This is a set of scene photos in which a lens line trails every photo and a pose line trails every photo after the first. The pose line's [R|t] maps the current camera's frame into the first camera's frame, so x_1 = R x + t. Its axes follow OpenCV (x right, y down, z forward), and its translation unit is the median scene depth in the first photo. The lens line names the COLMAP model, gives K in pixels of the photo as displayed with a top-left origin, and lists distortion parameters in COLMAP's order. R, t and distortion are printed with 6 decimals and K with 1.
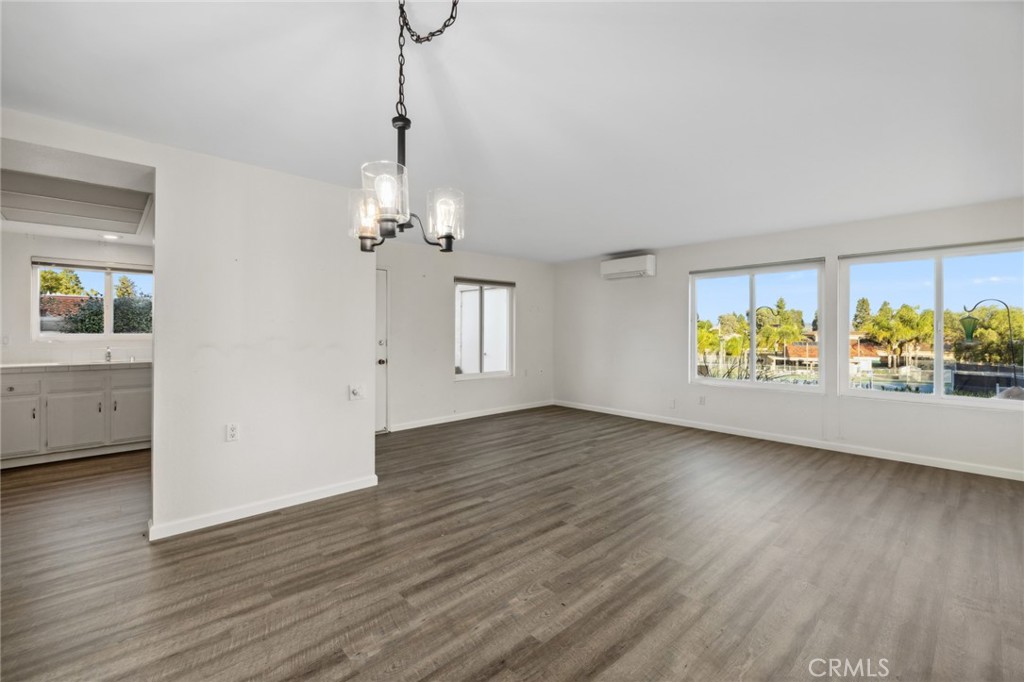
lens RADIAL K [[444.0, 0, 502.8], [0, 444.0, 330.3], [0, 0, 1]] dist [0.000859, -0.000030]
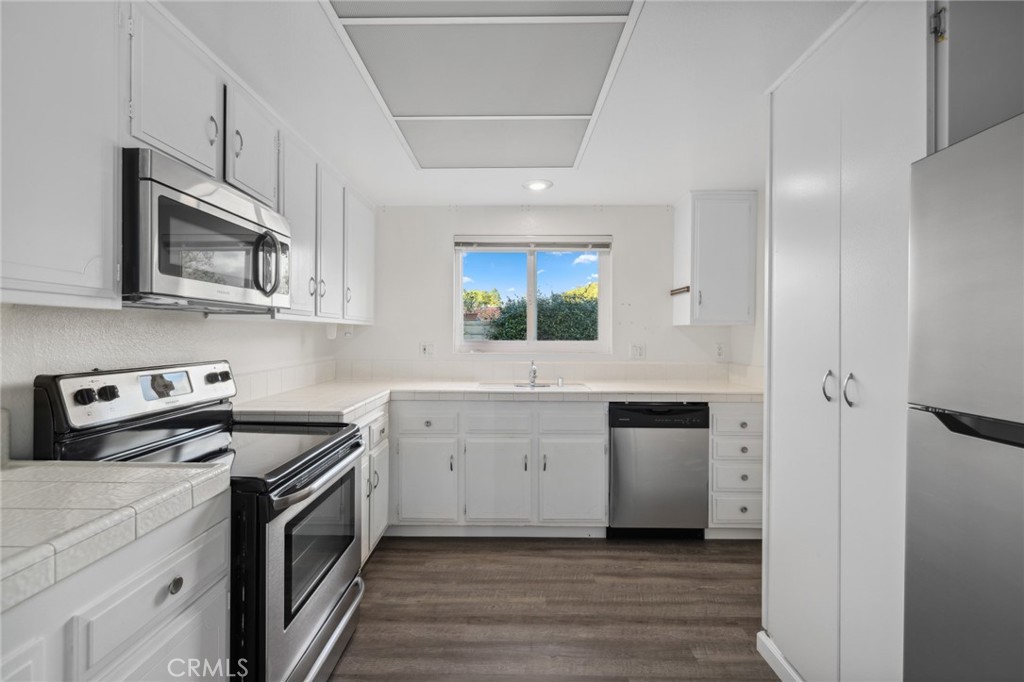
lens RADIAL K [[438.4, 0, 504.2], [0, 438.4, 337.2], [0, 0, 1]] dist [0.000701, 0.000028]
pose [[0.712173, -0.001149, -0.702003, -0.499563], [0.002083, 0.999998, 0.000476, 0.000582], [0.702001, -0.001801, 0.712173, 0.544553]]
